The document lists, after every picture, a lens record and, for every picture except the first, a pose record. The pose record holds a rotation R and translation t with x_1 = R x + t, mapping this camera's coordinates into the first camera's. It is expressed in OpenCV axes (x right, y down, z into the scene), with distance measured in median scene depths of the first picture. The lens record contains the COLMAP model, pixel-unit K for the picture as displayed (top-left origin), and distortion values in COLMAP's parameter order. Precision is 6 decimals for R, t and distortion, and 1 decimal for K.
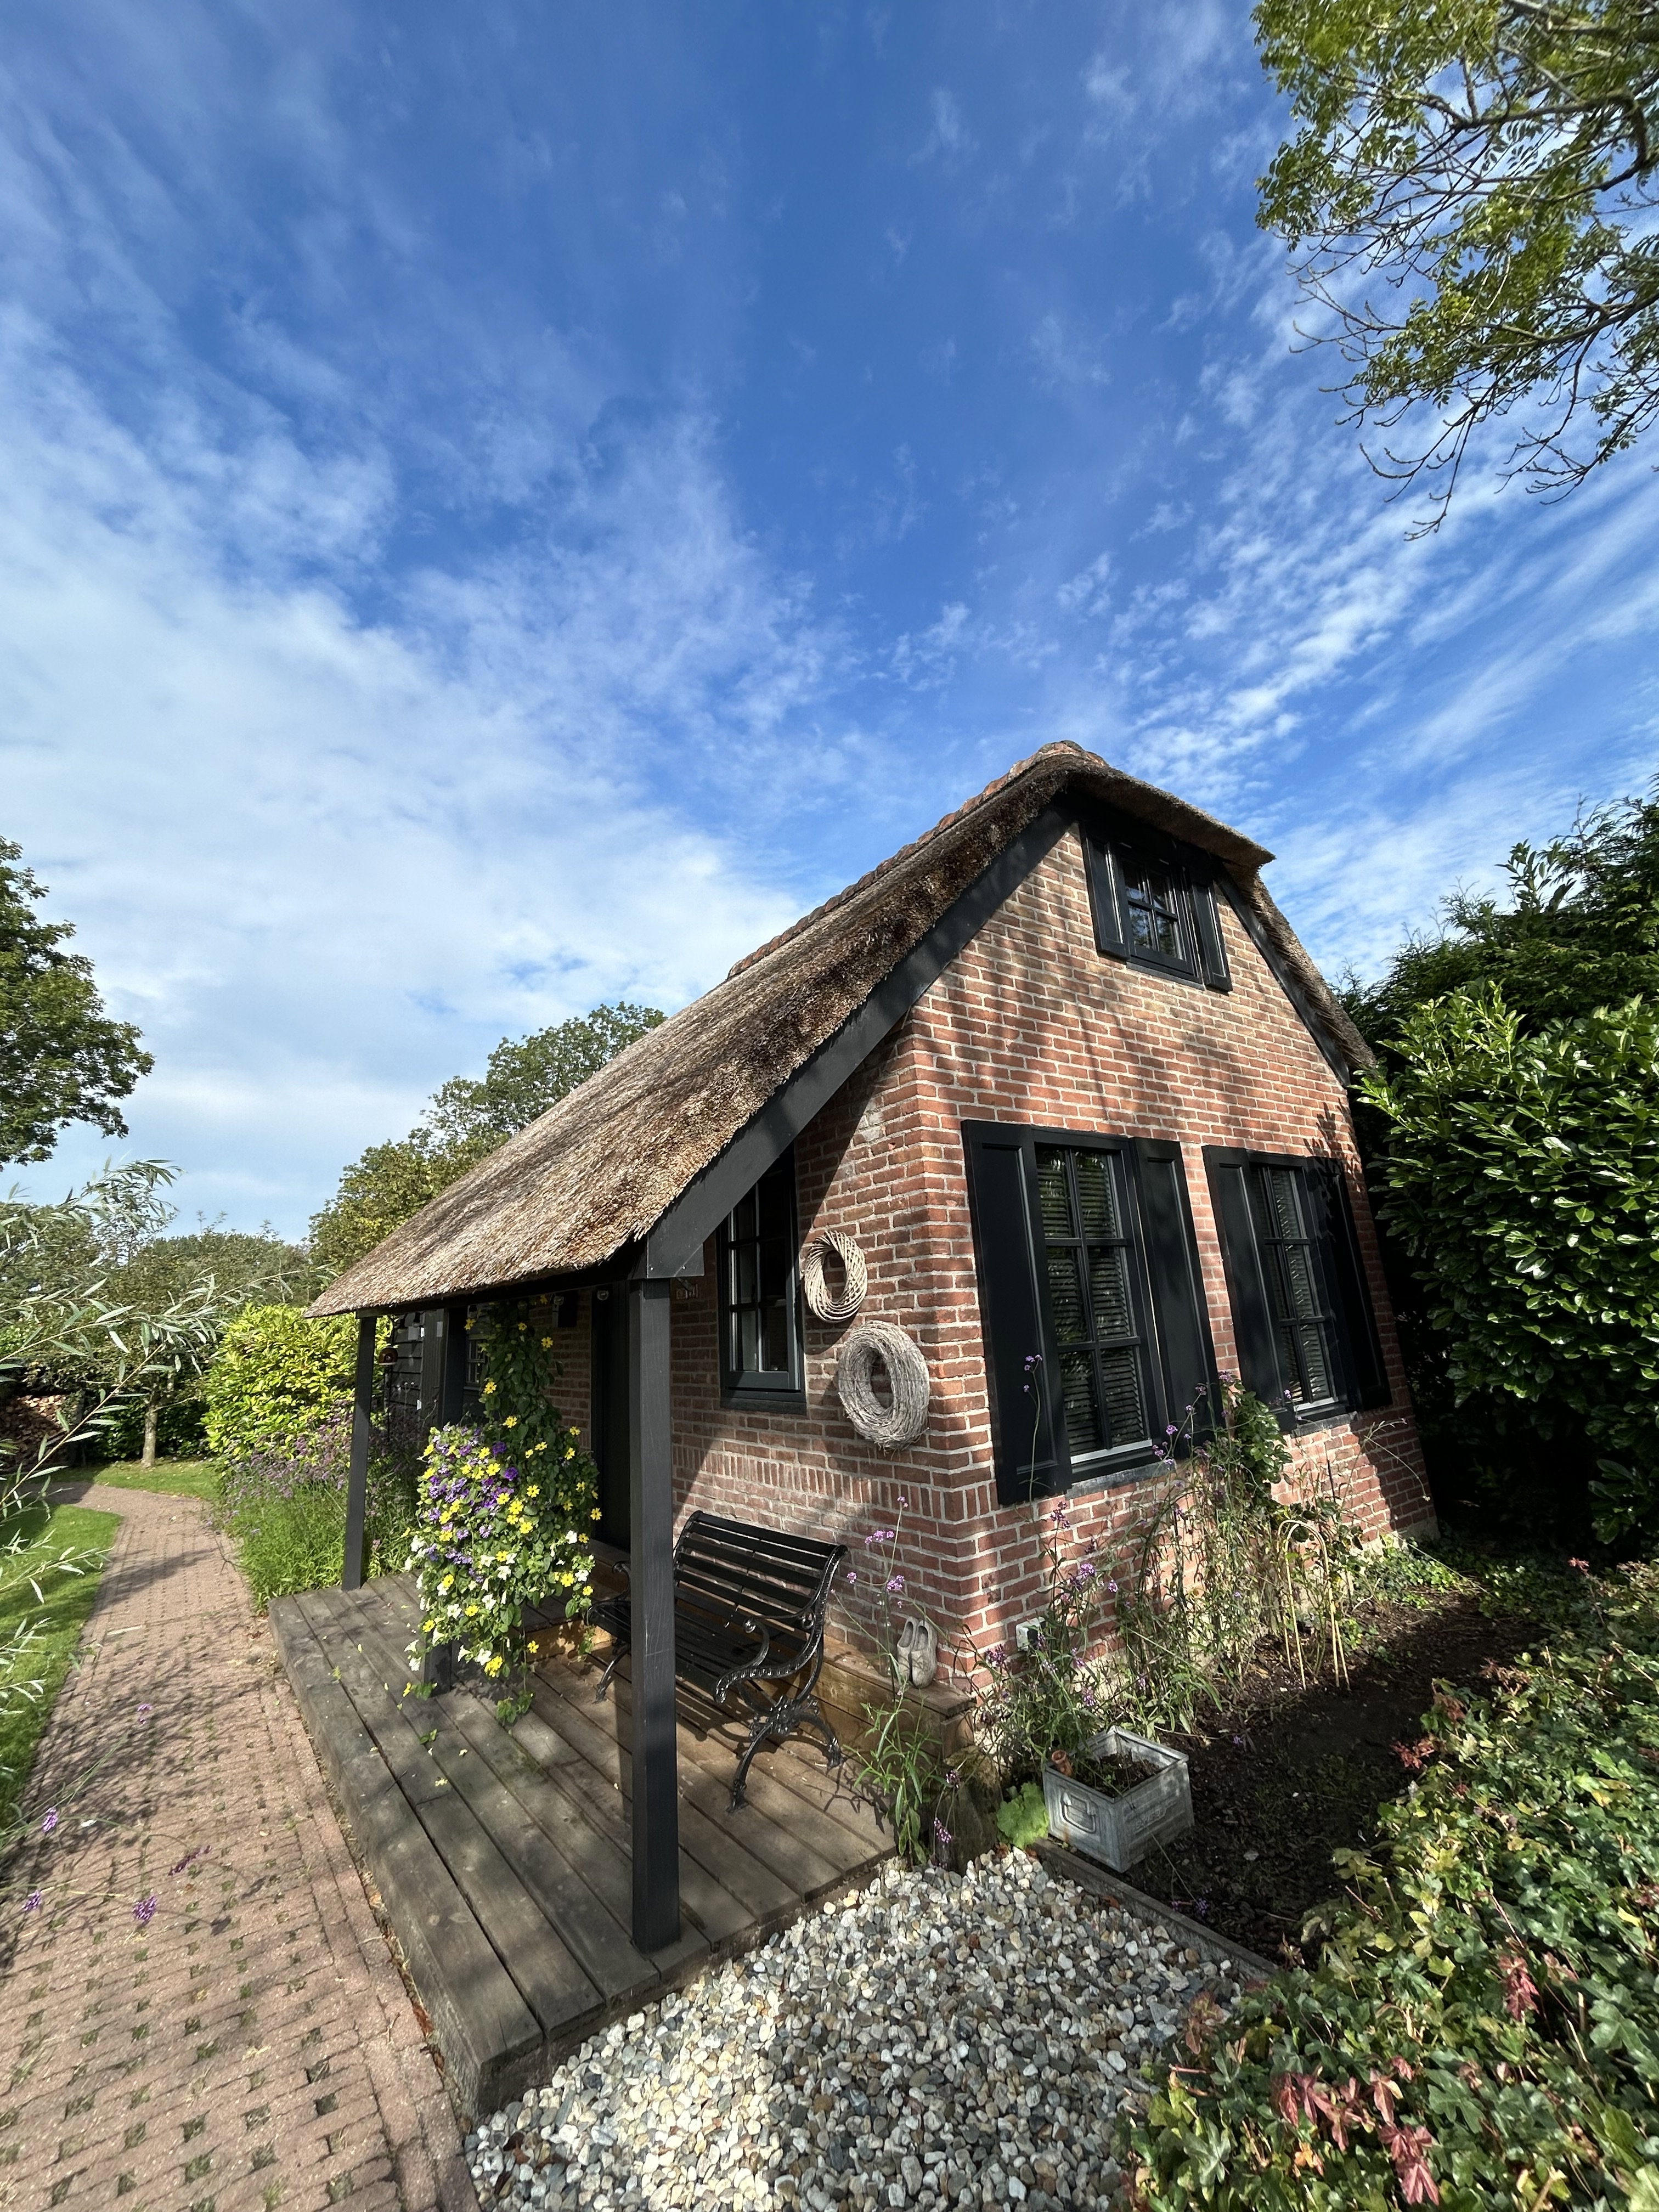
lens RADIAL K [[888.3, 0, 826.6], [0, 888.3, 1100.3], [0, 0, 1]] dist [-0.001806, -0.000151]
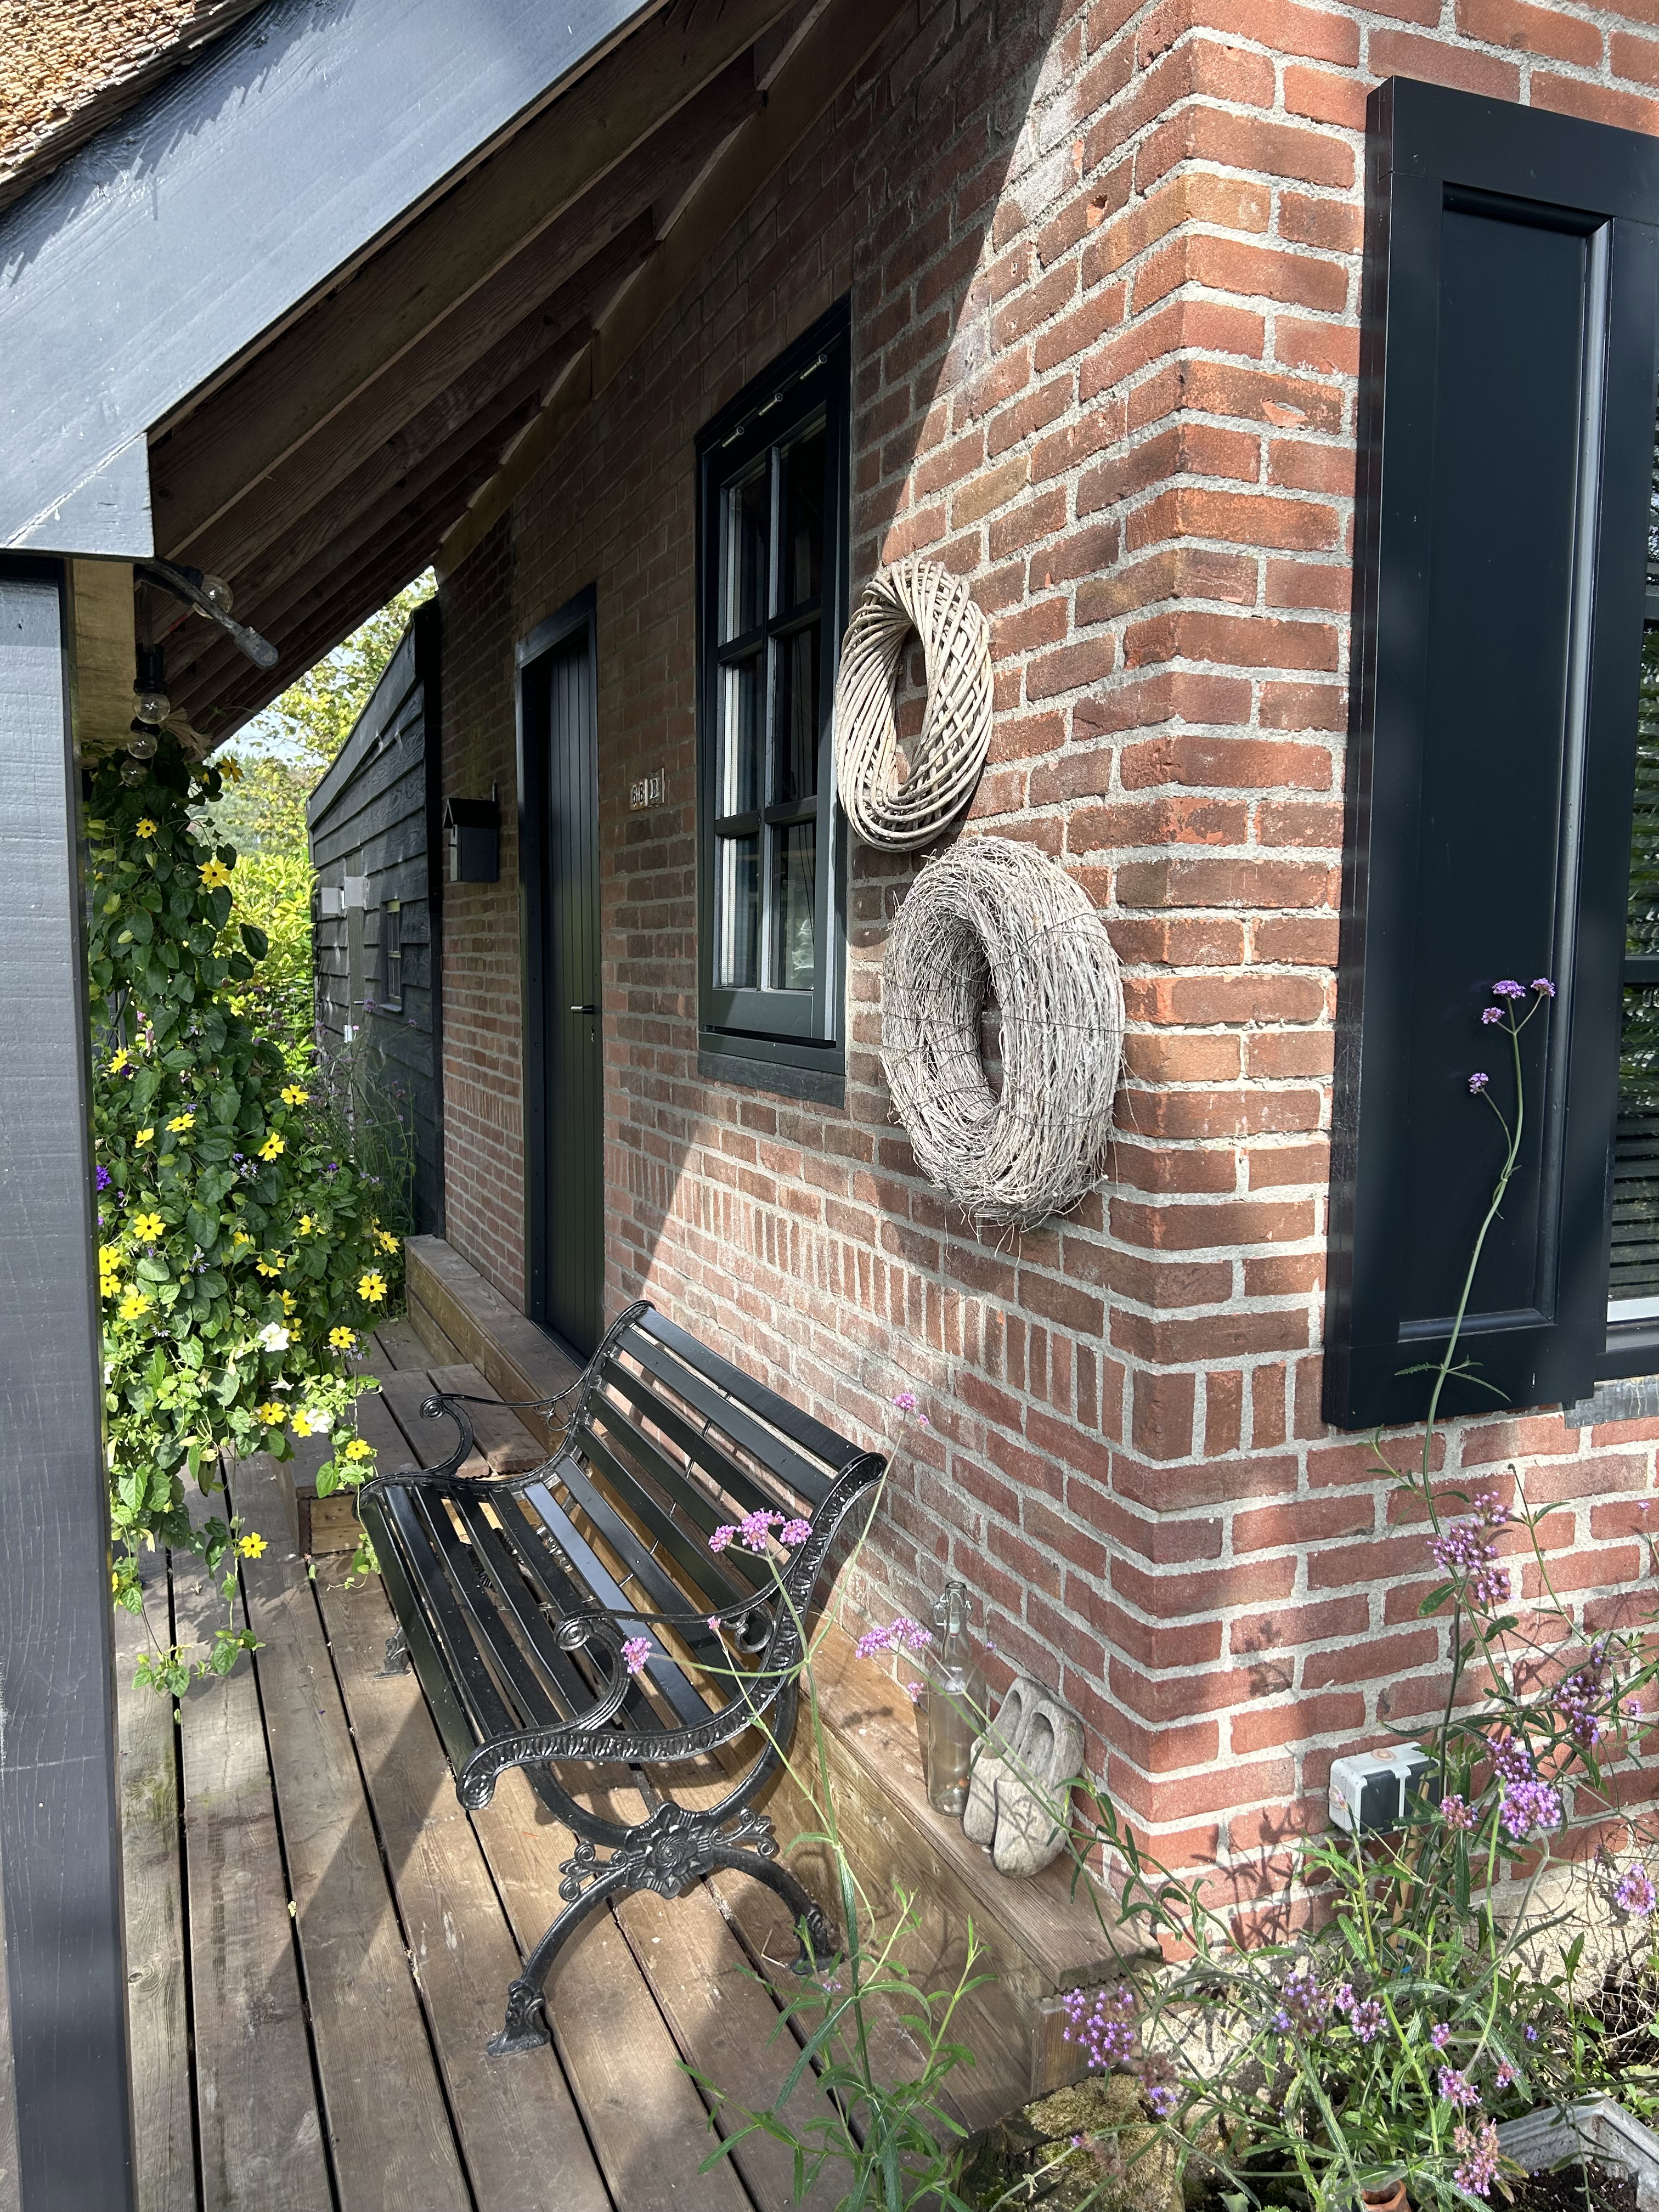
lens RADIAL K [[1651.5, 0, 825.1], [0, 1651.5, 1104.9], [0, 0, 1]] dist [0.051768, -0.013690]
pose [[0.970298, 0.086069, -0.226084, 0.140116], [-0.005852, 0.942646, 0.333744, 0.147550], [0.241842, -0.322508, 0.915151, 0.436992]]
